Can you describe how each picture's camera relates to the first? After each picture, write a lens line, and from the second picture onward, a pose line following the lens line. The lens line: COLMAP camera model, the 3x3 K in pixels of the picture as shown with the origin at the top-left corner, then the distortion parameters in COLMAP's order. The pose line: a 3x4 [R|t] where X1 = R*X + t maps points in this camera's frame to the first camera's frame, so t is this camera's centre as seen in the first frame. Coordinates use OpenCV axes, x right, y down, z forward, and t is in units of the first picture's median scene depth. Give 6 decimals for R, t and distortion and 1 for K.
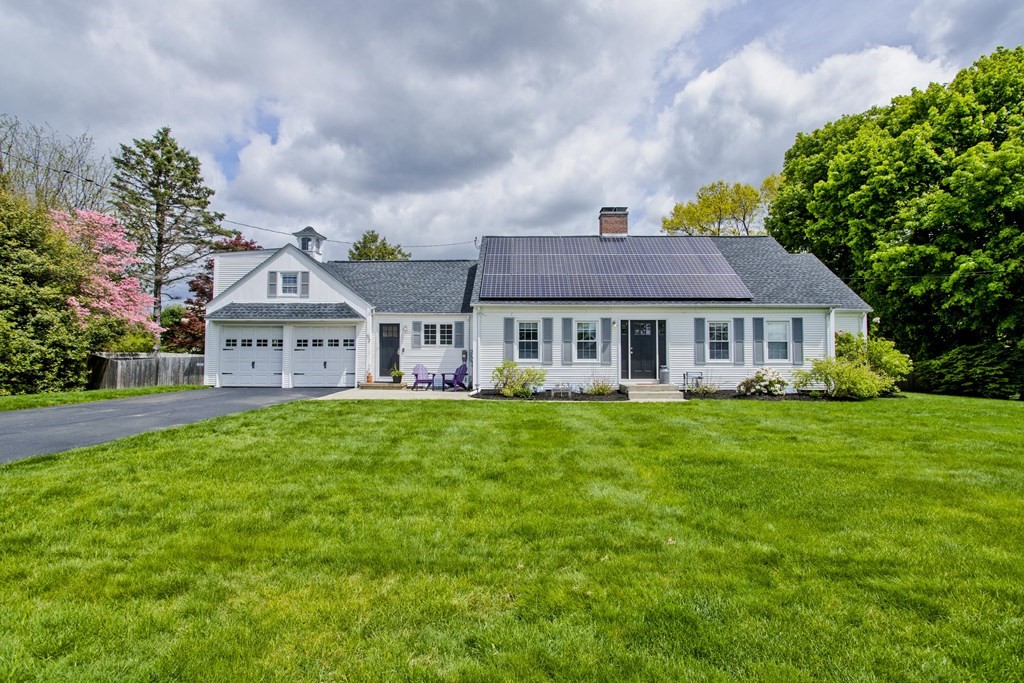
lens RADIAL K [[516.9, 0, 478.7], [0, 516.9, 328.3], [0, 0, 1]] dist [-0.002933, -0.000302]
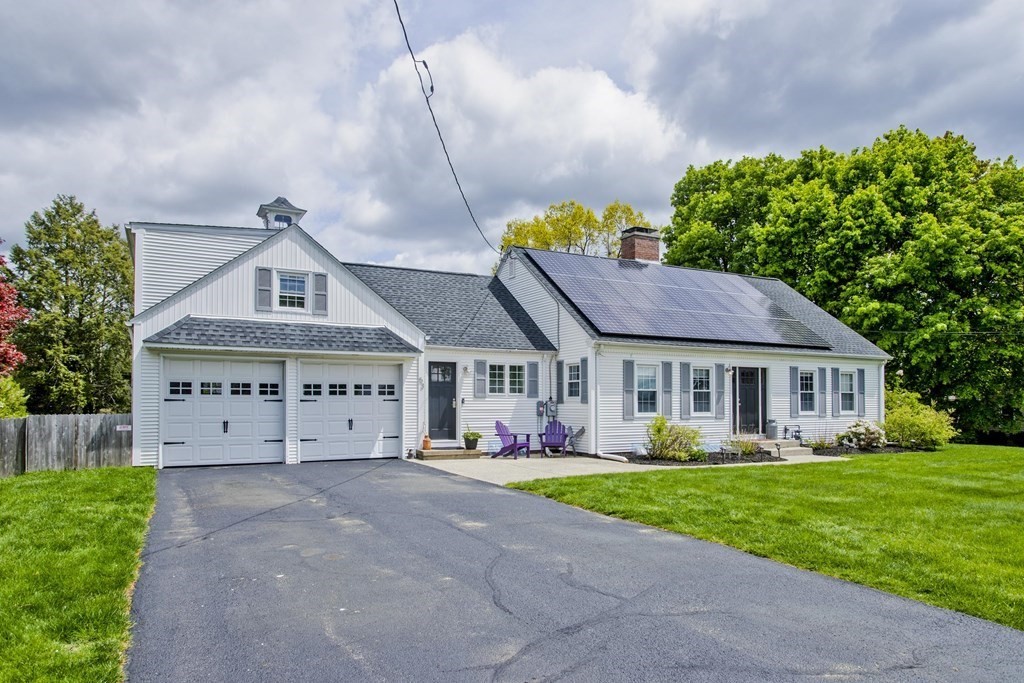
lens RADIAL K [[695.1, 0, 509.0], [0, 695.1, 385.3], [0, 0, 1]] dist [0.001969, 0.001498]
pose [[0.857761, 0.011244, 0.513926, -0.572551], [-0.023453, 0.999576, 0.017274, 0.003629], [-0.513513, -0.026870, 0.857661, 0.175006]]
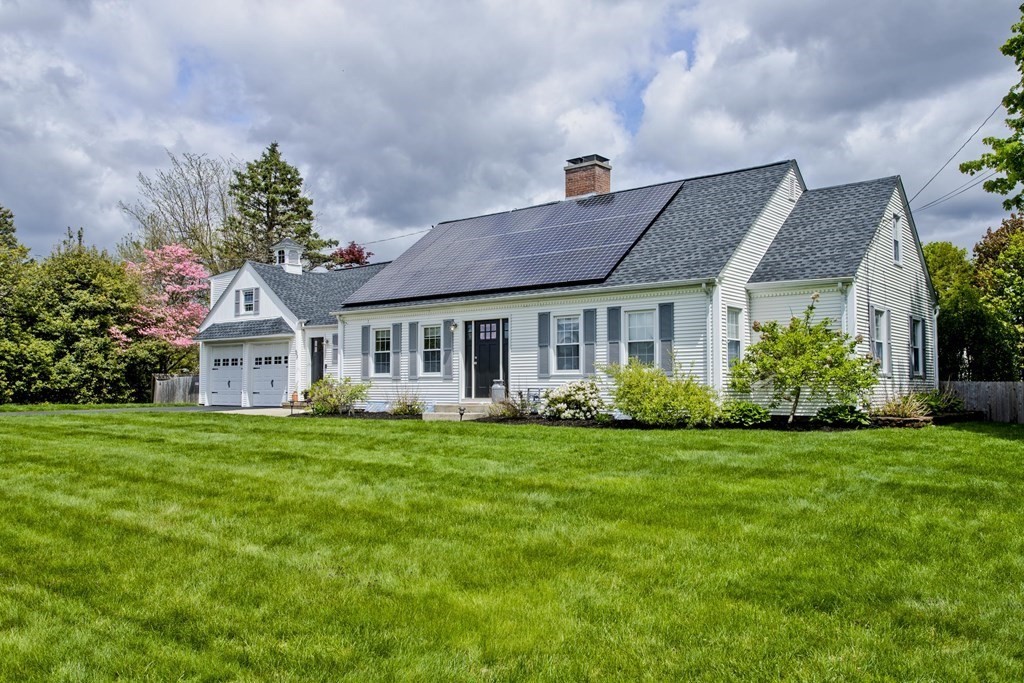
lens RADIAL K [[798.5, 0, 461.1], [0, 798.5, 343.5], [0, 0, 1]] dist [0.021542, -0.009389]
pose [[0.782984, -0.036828, -0.620950, 0.906559], [0.035992, 0.999256, -0.013881, 0.030263], [0.621000, -0.011481, 0.783727, 0.056862]]
